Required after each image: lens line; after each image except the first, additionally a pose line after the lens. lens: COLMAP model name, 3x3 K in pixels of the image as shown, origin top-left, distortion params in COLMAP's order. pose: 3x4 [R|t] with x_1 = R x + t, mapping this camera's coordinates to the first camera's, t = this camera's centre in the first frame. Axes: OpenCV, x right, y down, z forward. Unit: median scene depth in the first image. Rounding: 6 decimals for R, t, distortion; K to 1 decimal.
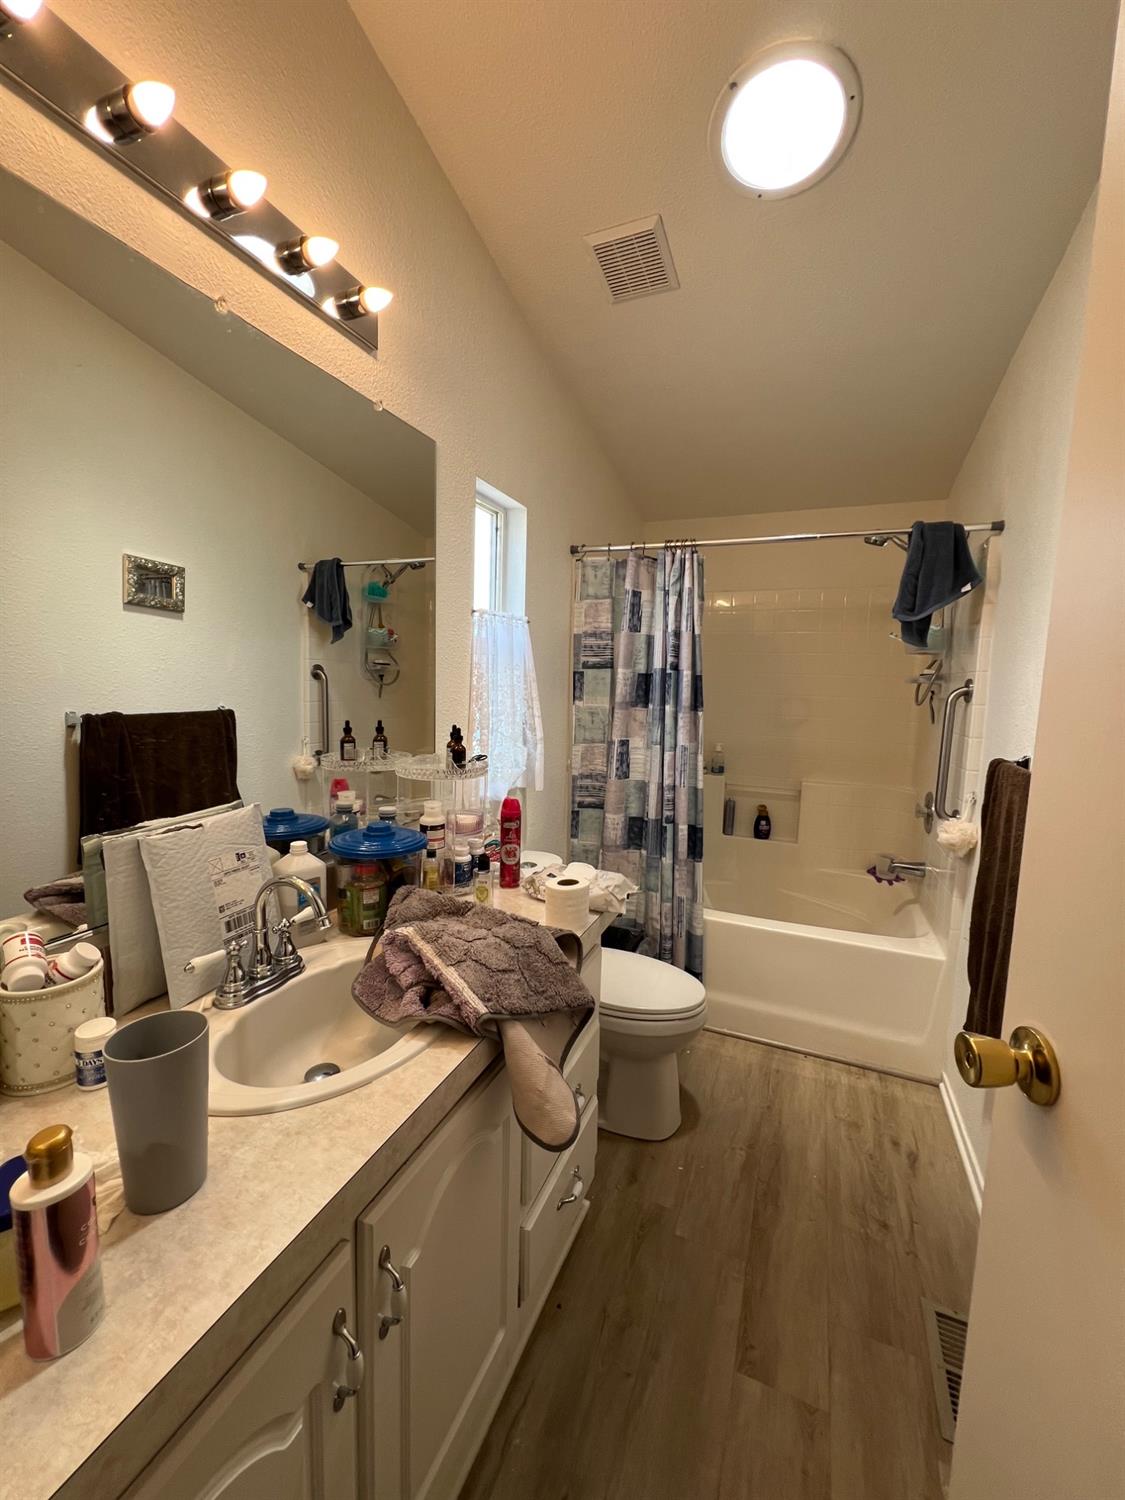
lens RADIAL K [[601.6, 0, 563.3], [0, 601.6, 752.8], [0, 0, 1]] dist [-0.000610, -0.000280]
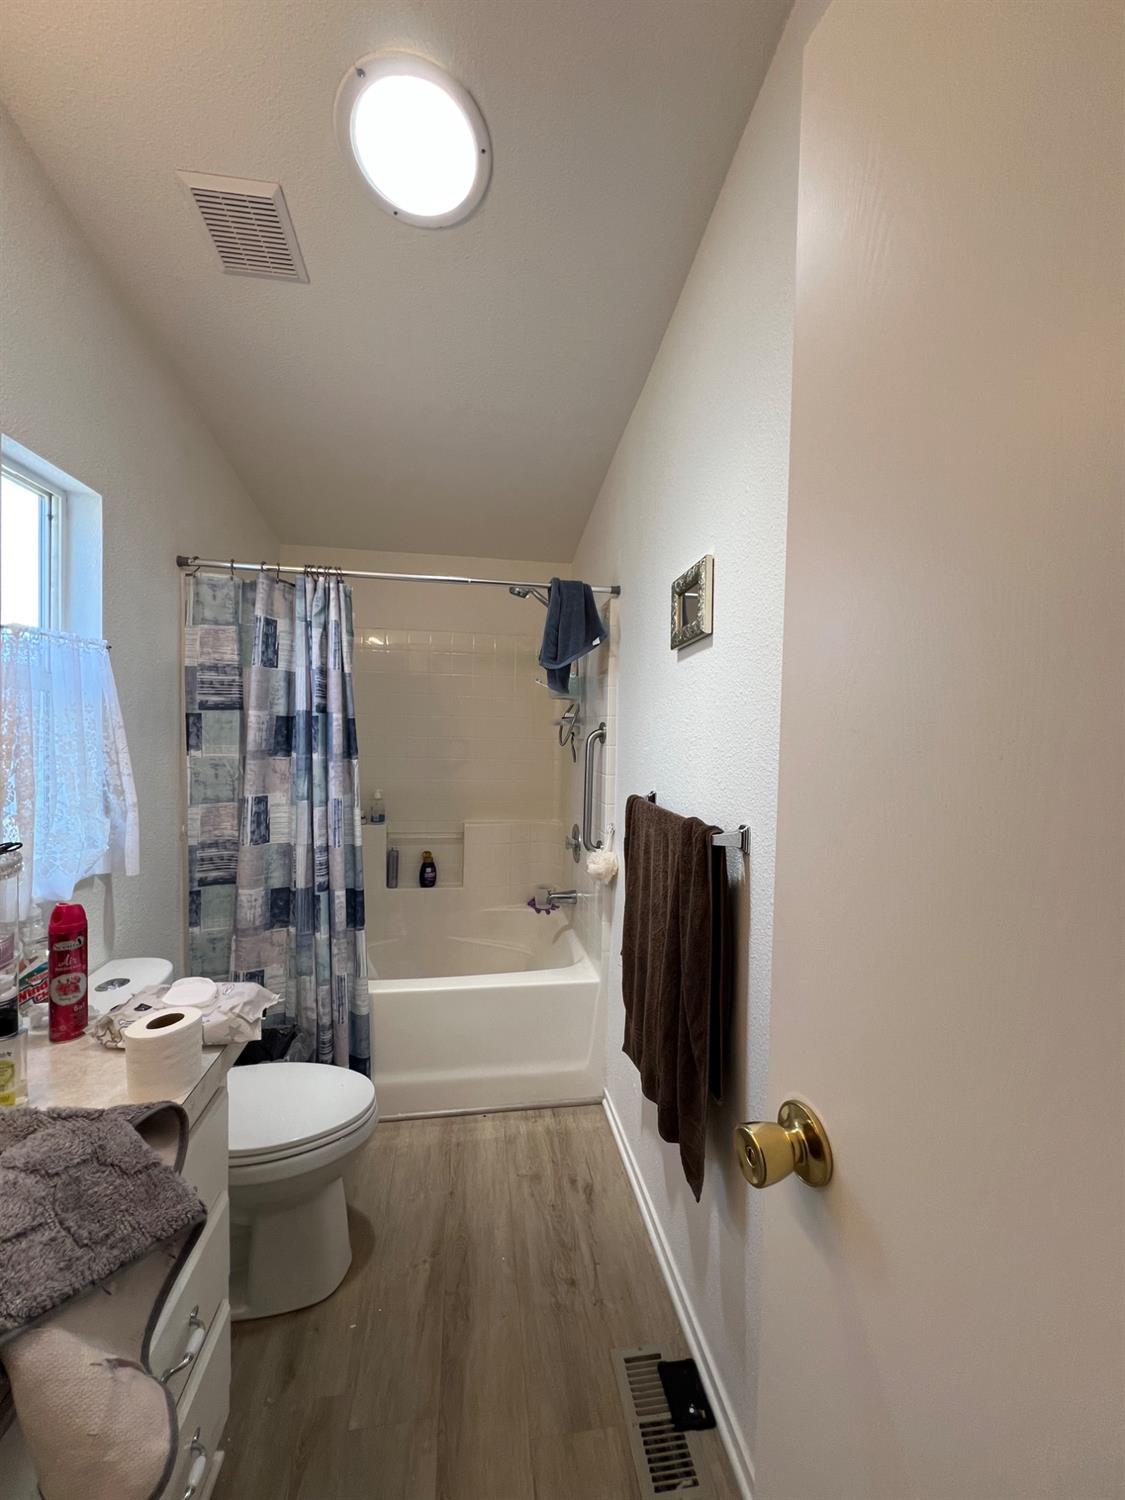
lens RADIAL K [[601.6, 0, 563.3], [0, 601.6, 744.4], [0, 0, 1]] dist [-0.000610, -0.000280]
pose [[0.850758, -0.022276, 0.525085, 0.026933], [0.062566, 0.996289, -0.059105, -0.021040], [-0.521820, 0.083136, 0.848995, 0.095596]]
